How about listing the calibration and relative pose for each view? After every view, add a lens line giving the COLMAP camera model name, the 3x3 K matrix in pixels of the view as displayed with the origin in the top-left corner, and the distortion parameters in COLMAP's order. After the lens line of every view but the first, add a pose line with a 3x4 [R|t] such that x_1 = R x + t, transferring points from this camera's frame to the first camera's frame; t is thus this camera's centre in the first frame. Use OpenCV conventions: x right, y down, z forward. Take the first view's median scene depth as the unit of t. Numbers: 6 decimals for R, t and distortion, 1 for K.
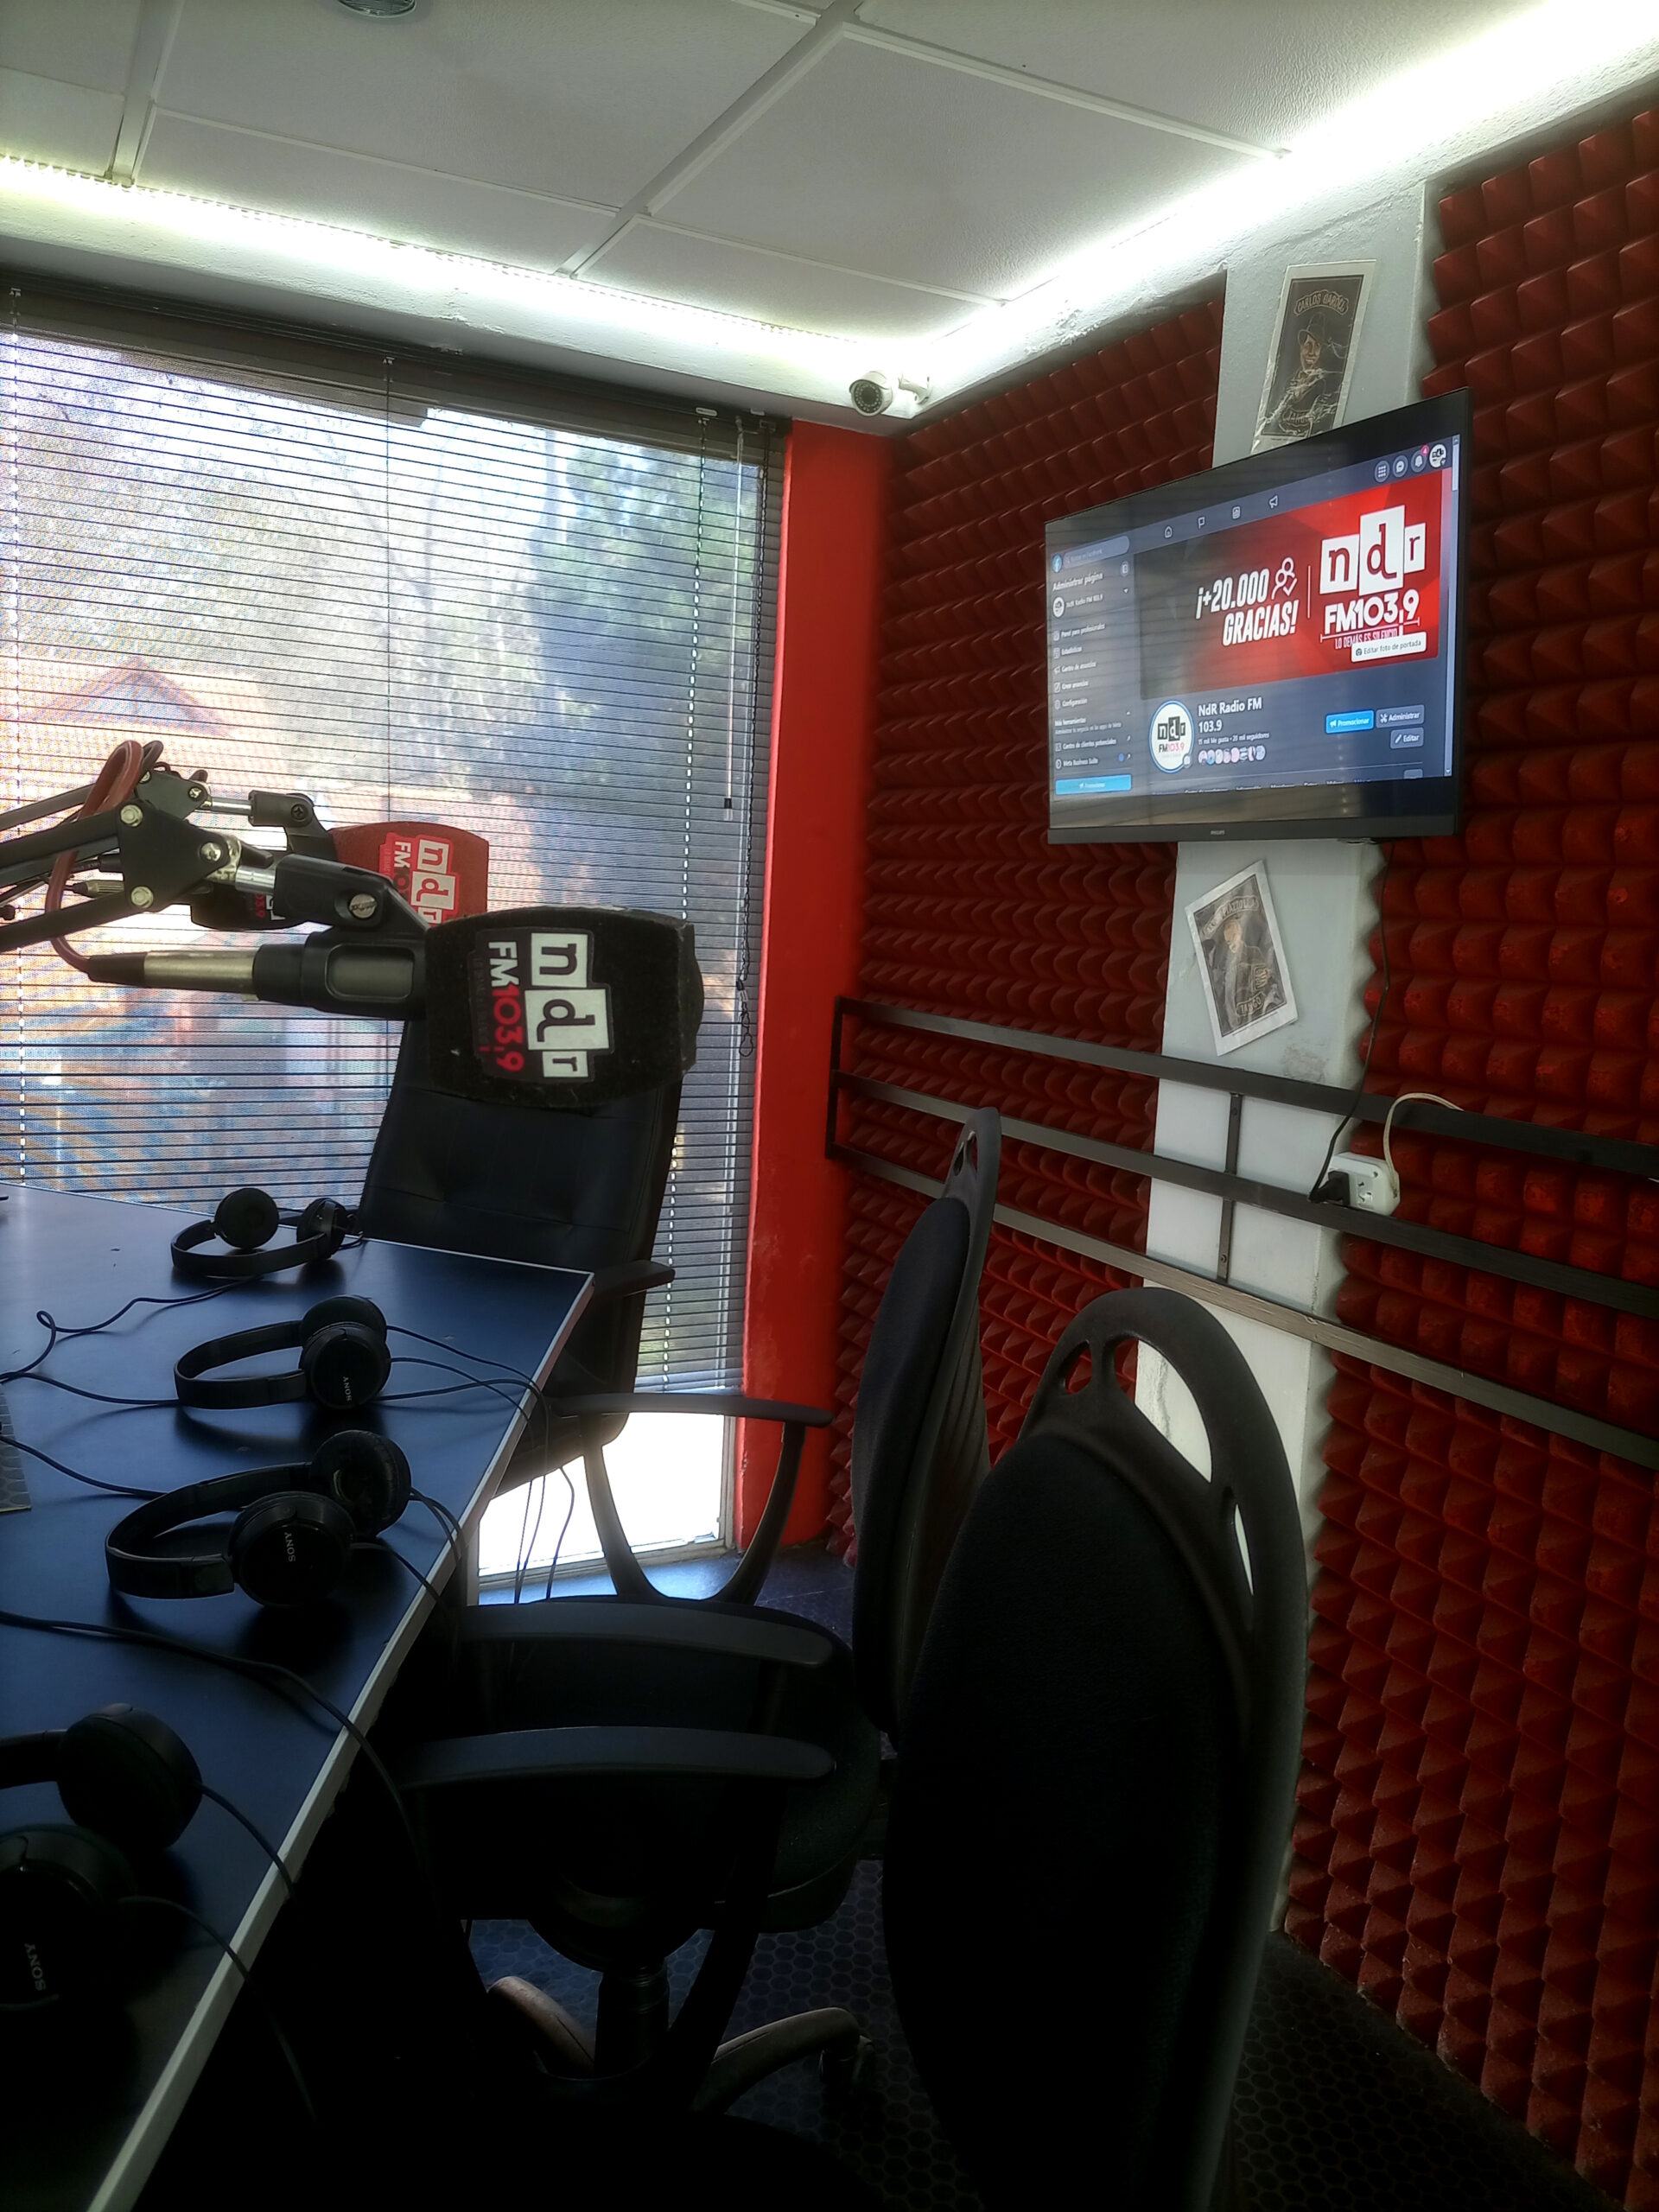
lens RADIAL K [[1661.5, 0, 829.5], [0, 1661.5, 1106.0], [0, 0, 1]] dist [0.085772, -0.119051]
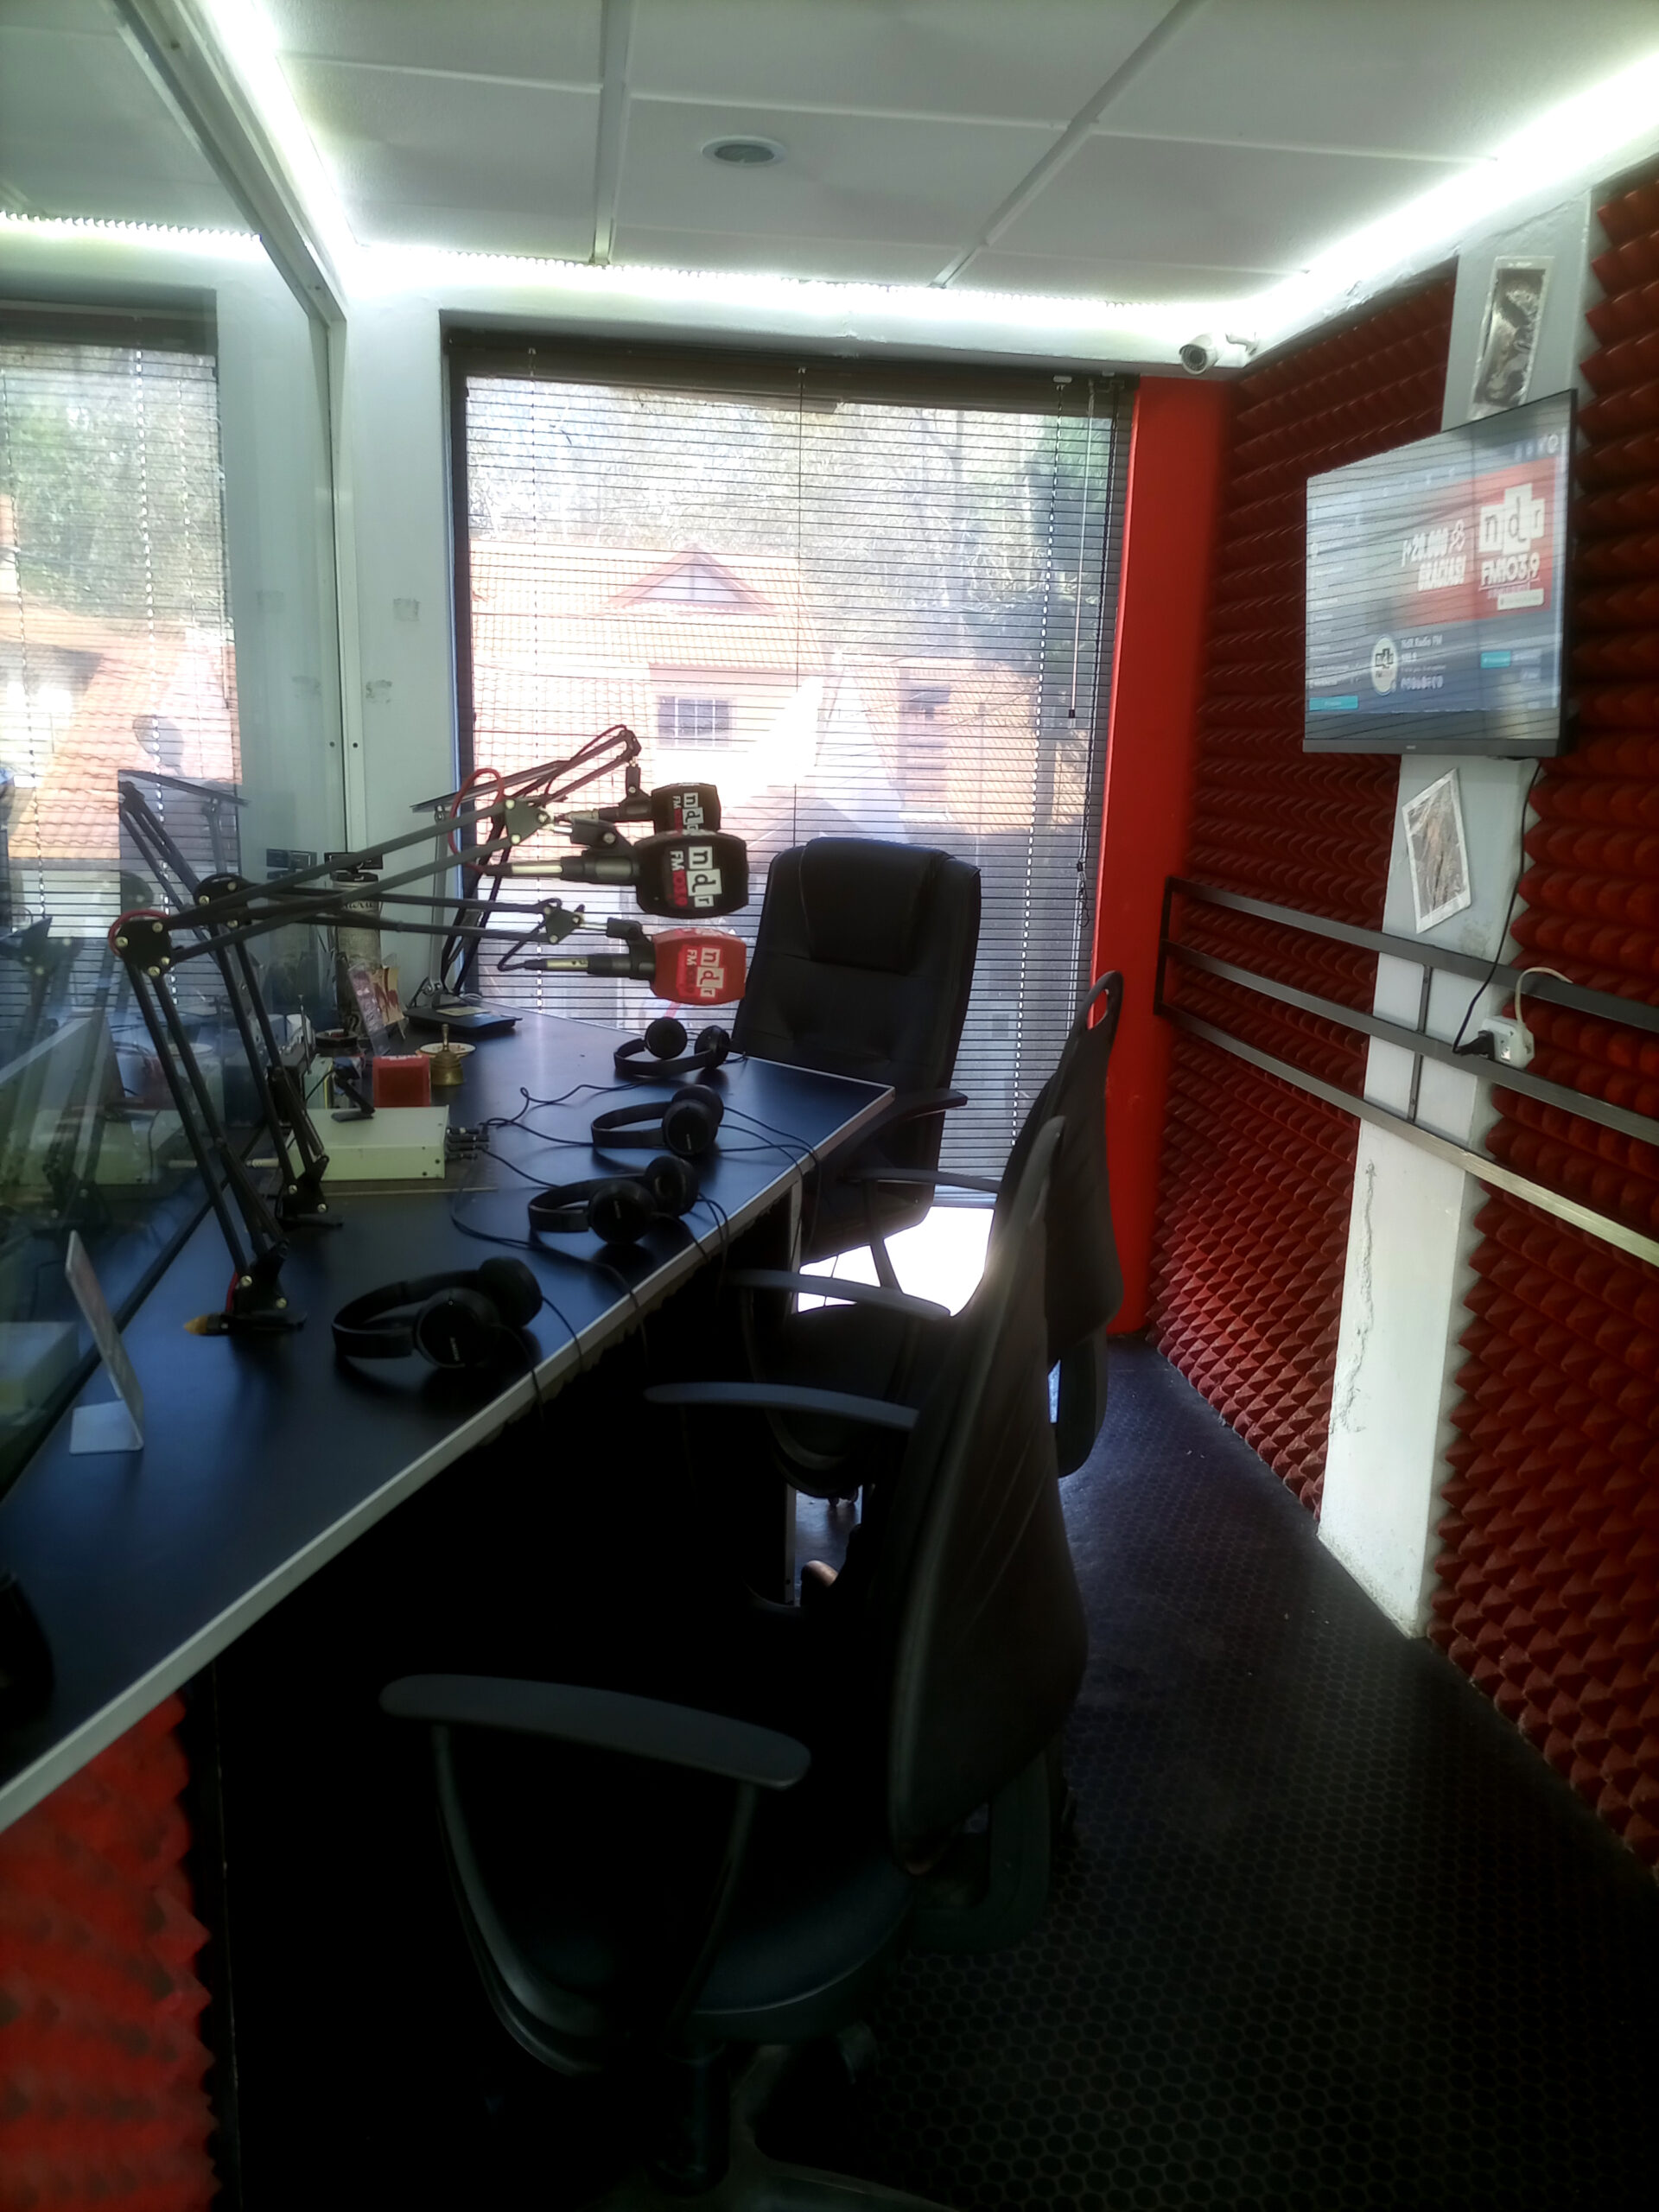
lens RADIAL K [[1638.7, 0, 829.5], [0, 1638.7, 1106.0], [0, 0, 1]] dist [0.103388, -0.139659]
pose [[0.952544, 0.047656, -0.300648, 0.210305], [-0.022399, 0.995965, 0.086904, -0.000435], [0.303576, -0.076045, 0.949768, -0.292613]]
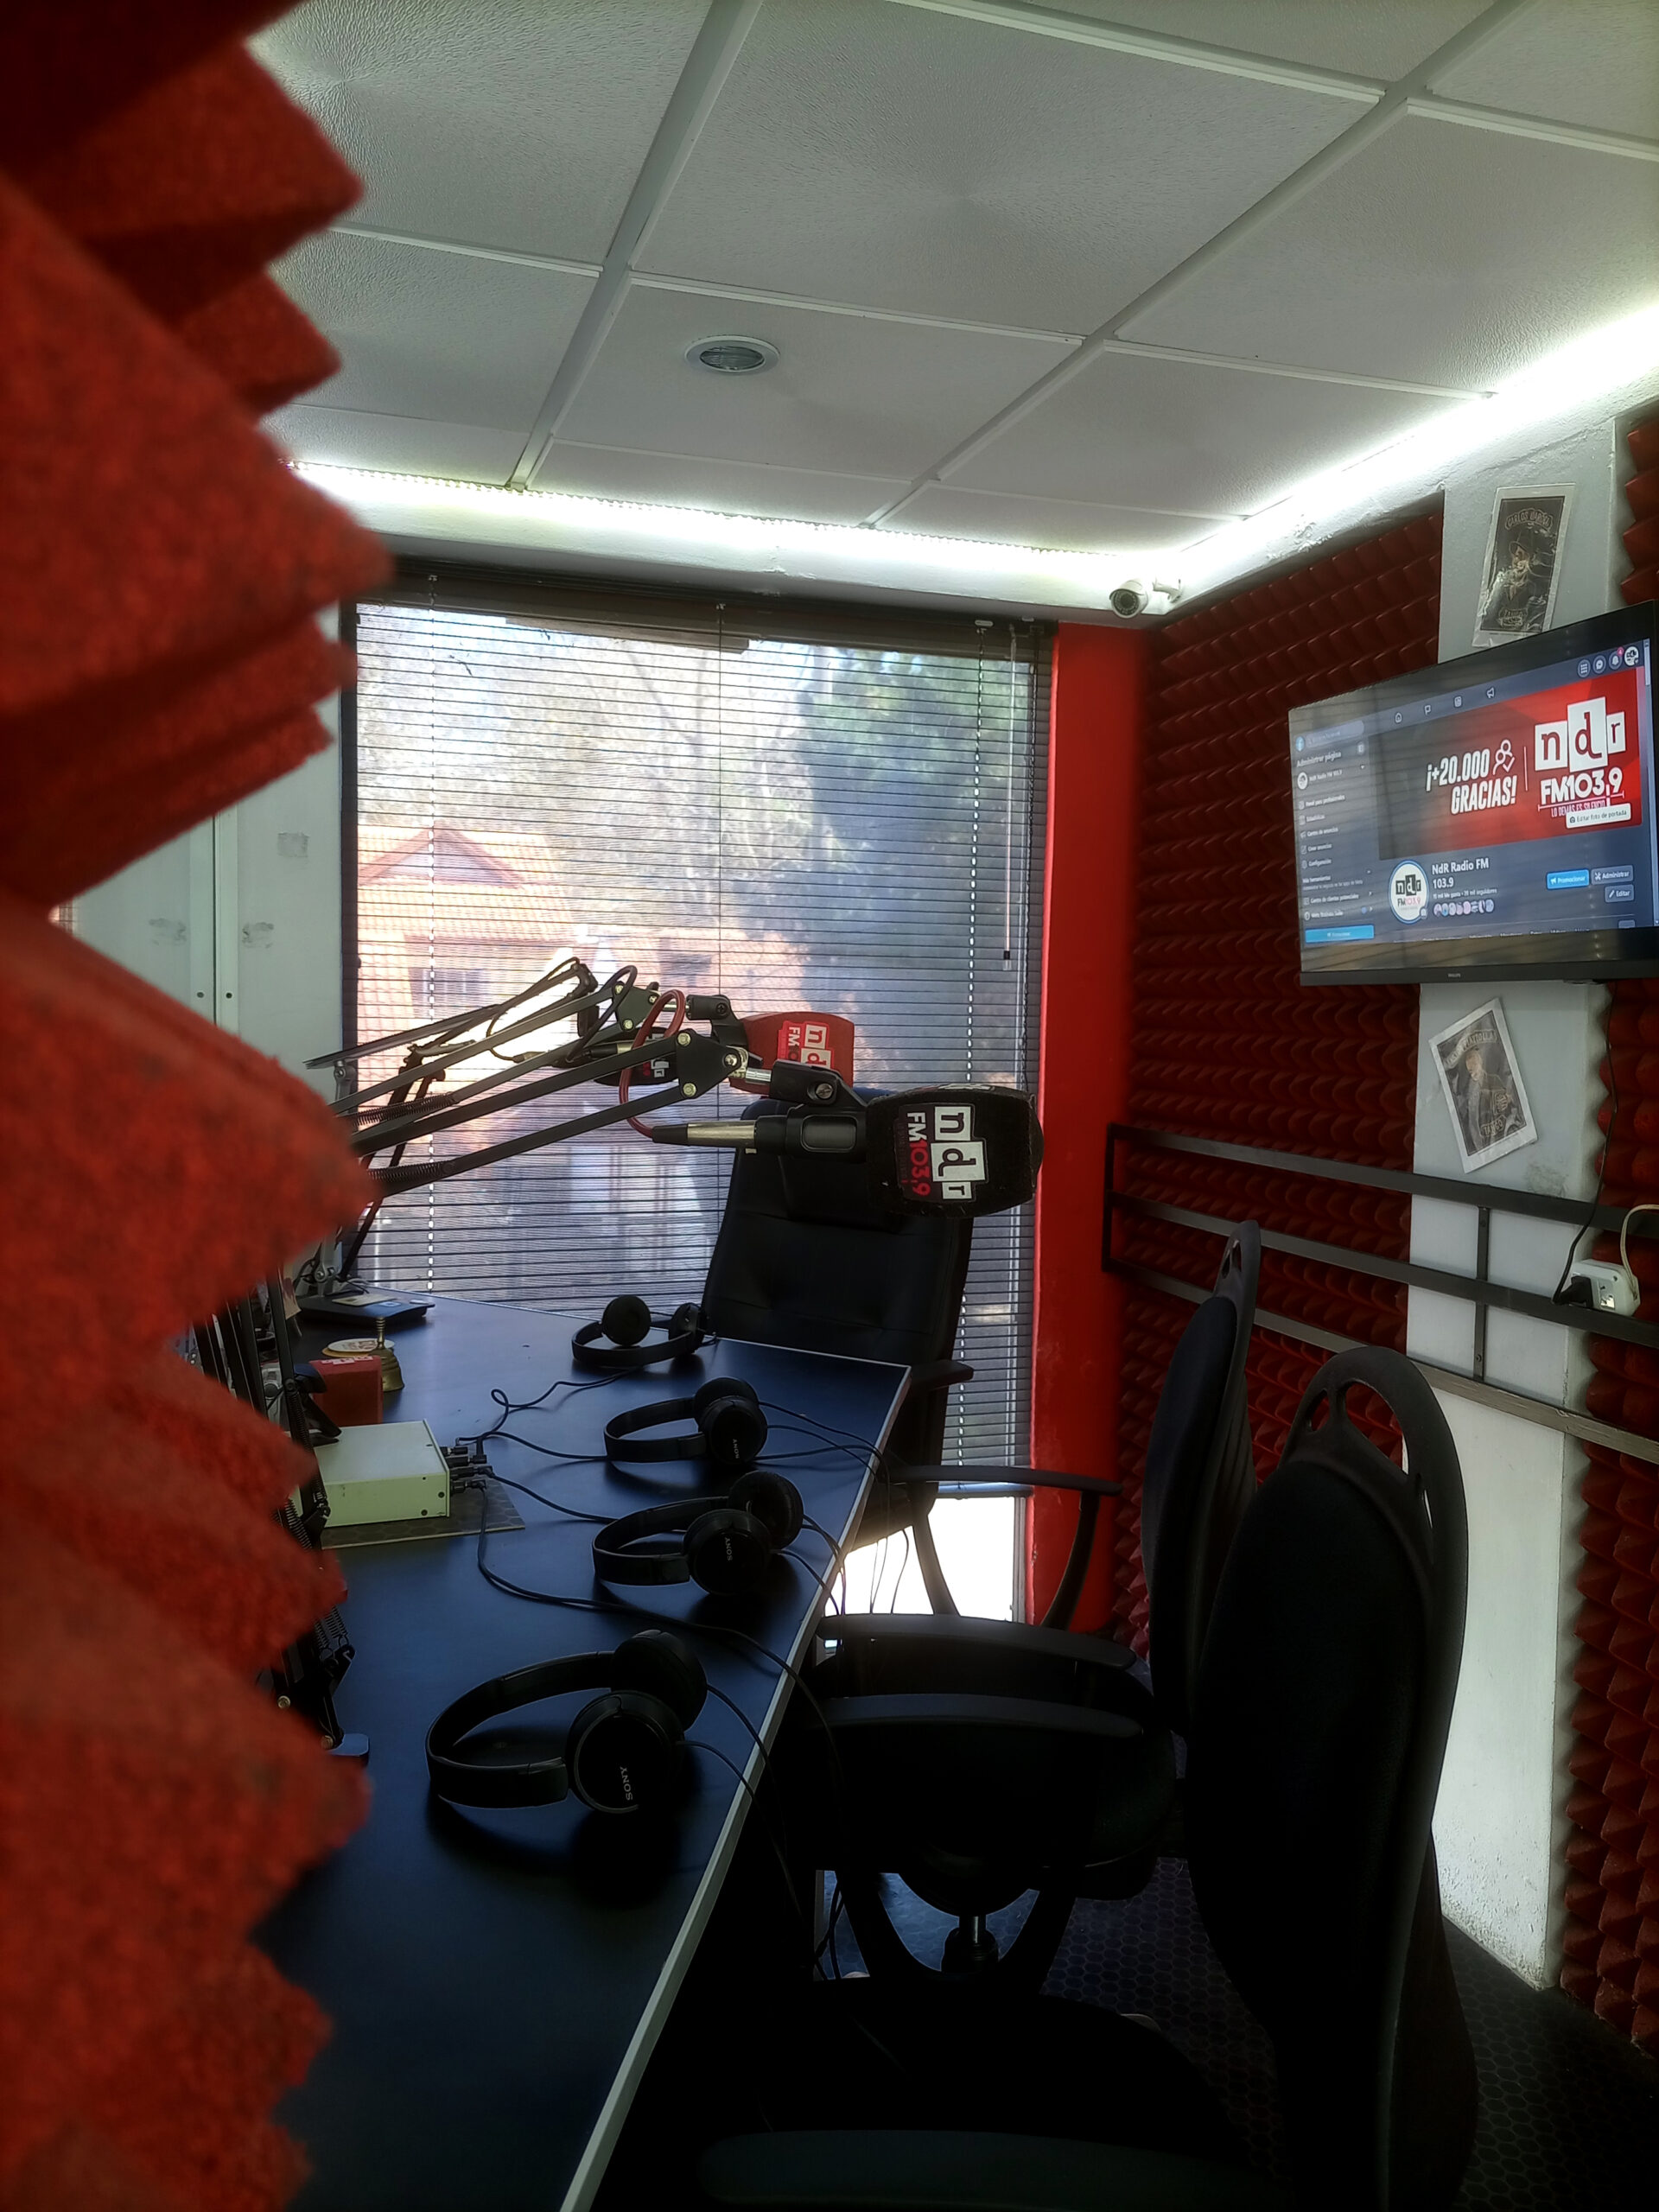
lens RADIAL K [[1661.5, 0, 829.5], [0, 1661.5, 1106.0], [0, 0, 1]] dist [0.085772, -0.119051]
pose [[0.987715, -0.023645, -0.154465, -0.011732], [0.012289, 0.997178, -0.074063, 0.003160], [0.155780, 0.071255, 0.985218, -0.179345]]
